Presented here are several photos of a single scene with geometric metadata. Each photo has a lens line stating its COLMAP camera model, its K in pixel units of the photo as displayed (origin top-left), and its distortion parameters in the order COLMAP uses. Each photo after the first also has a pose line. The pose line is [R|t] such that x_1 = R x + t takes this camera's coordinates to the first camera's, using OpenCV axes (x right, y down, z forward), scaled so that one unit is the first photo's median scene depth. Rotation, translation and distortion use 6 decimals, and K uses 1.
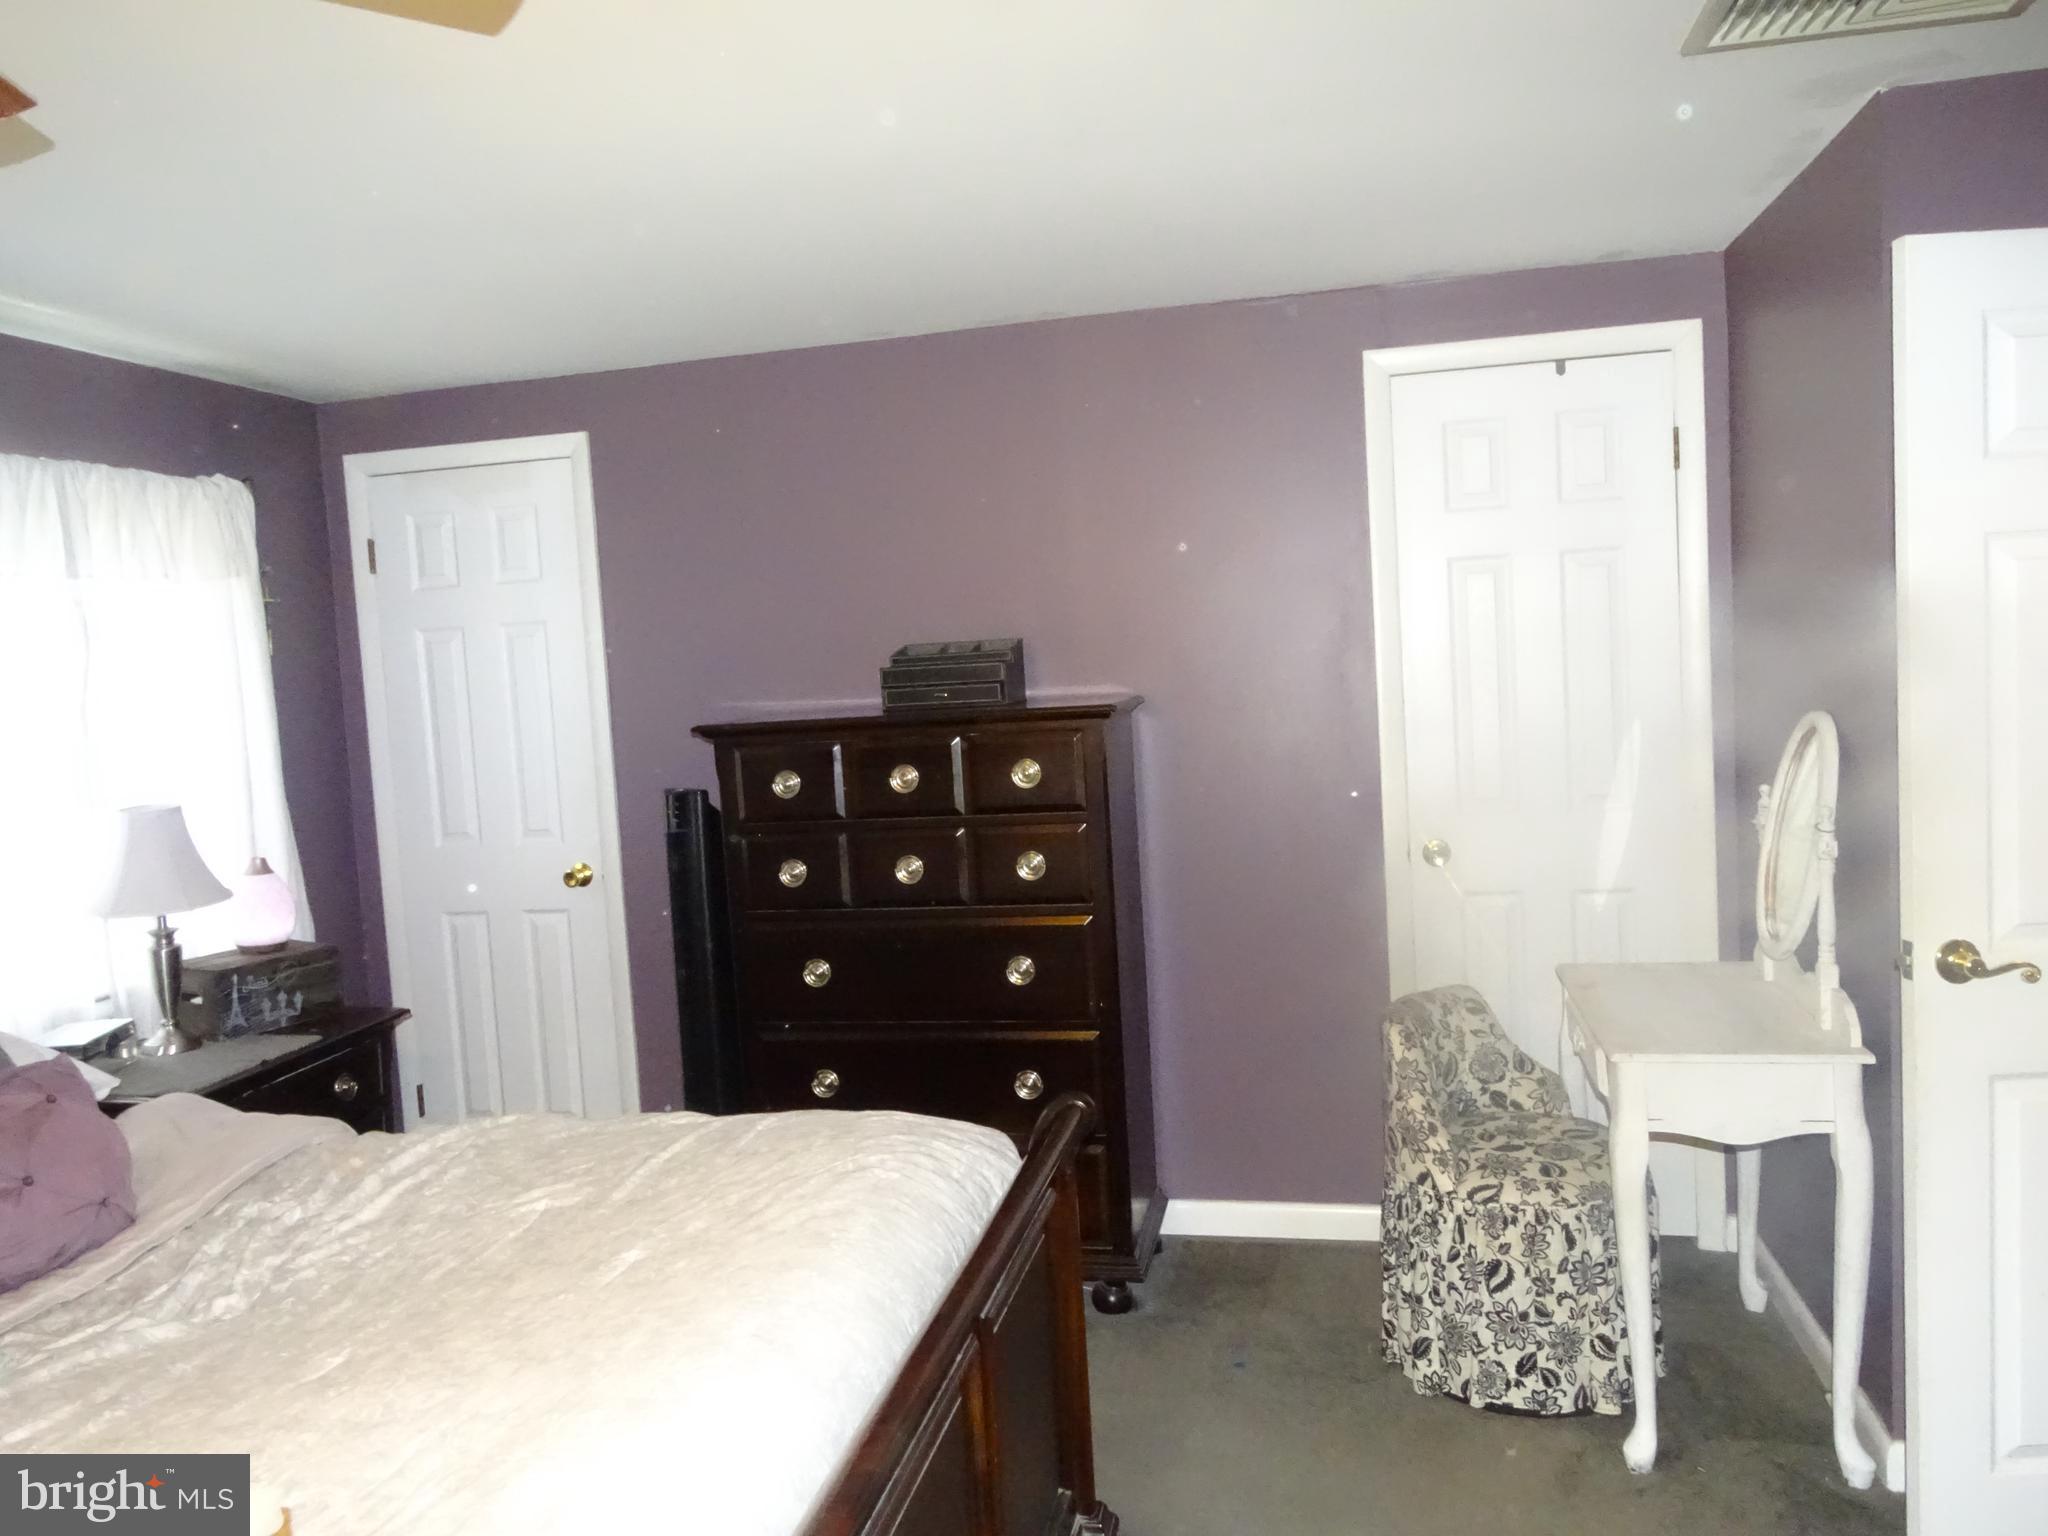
lens RADIAL K [[1439.2, 0, 1024.0], [0, 1439.2, 768.0], [0, 0, 1]] dist [-0.004583, -0.003668]
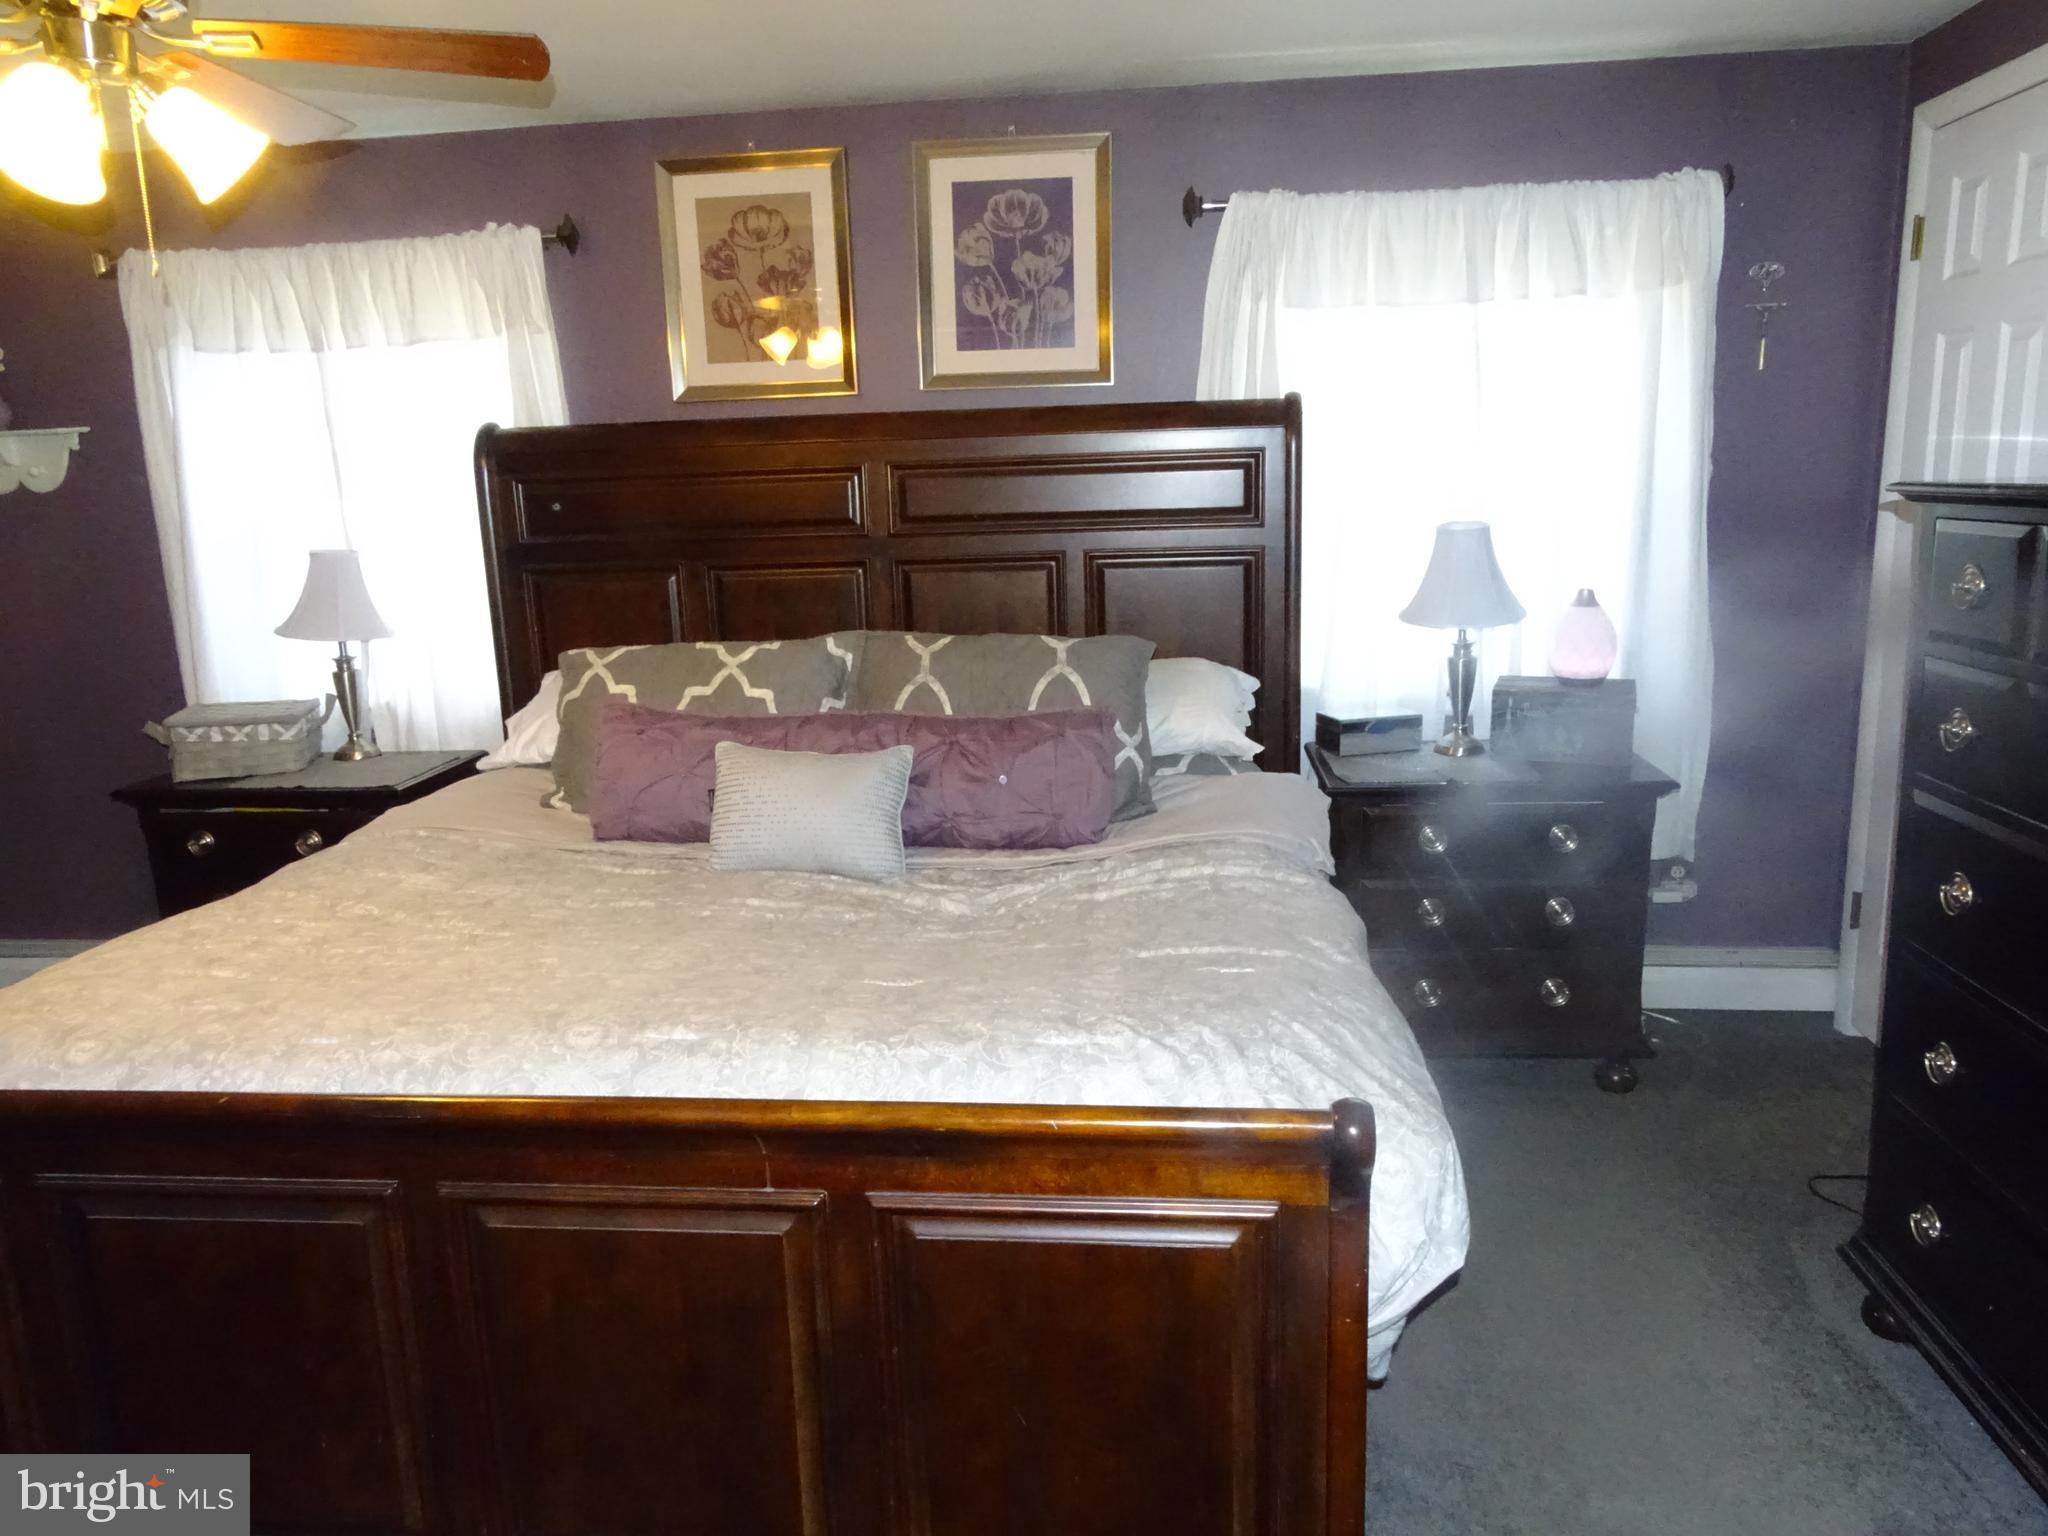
lens RADIAL K [[1439.2, 0, 1024.0], [0, 1439.2, 768.0], [0, 0, 1]] dist [-0.004583, -0.003668]
pose [[0.119272, 0.259907, -0.958239, 0.414750], [-0.052969, 0.965420, 0.255262, -0.052632], [0.991448, 0.020311, 0.128914, 0.536759]]
